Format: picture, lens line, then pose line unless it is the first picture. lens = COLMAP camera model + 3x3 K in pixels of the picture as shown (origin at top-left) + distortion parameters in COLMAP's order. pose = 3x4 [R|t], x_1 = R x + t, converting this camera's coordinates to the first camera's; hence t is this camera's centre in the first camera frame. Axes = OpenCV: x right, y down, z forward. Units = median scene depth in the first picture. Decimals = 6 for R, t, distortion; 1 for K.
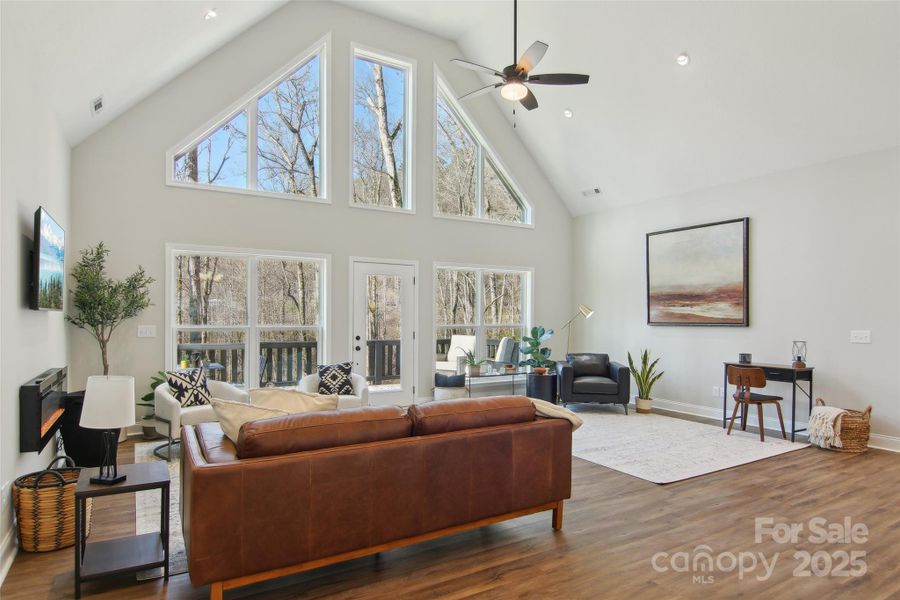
lens RADIAL K [[511.9, 0, 450.2], [0, 511.9, 313.6], [0, 0, 1]] dist [0.003145, -0.018730]
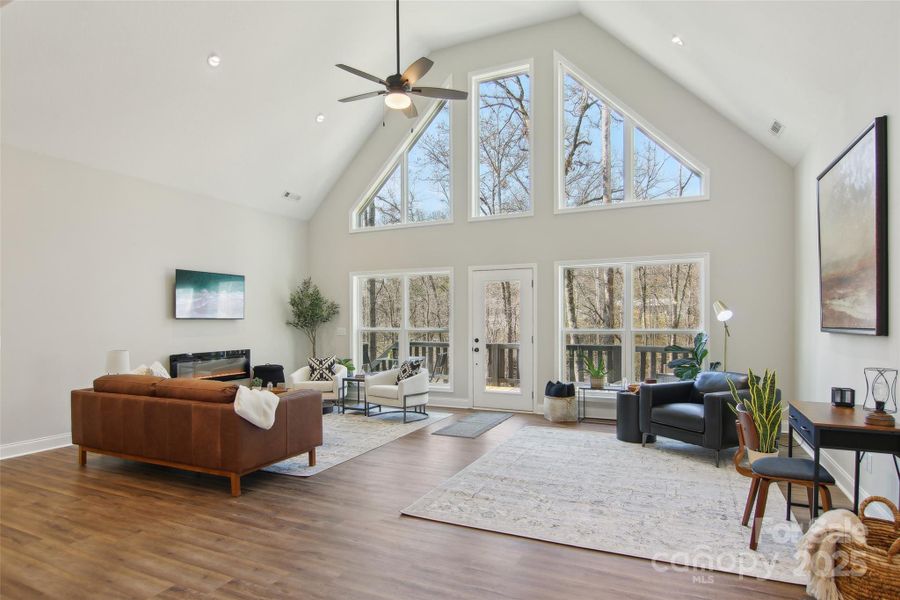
lens RADIAL K [[511.9, 0, 450.2], [0, 511.9, 313.6], [0, 0, 1]] dist [0.003145, -0.018730]
pose [[0.560135, -0.017244, -0.828222, 0.732920], [0.010543, 0.999851, -0.013687, 0.005420], [0.828334, -0.001066, 0.560233, 0.362424]]
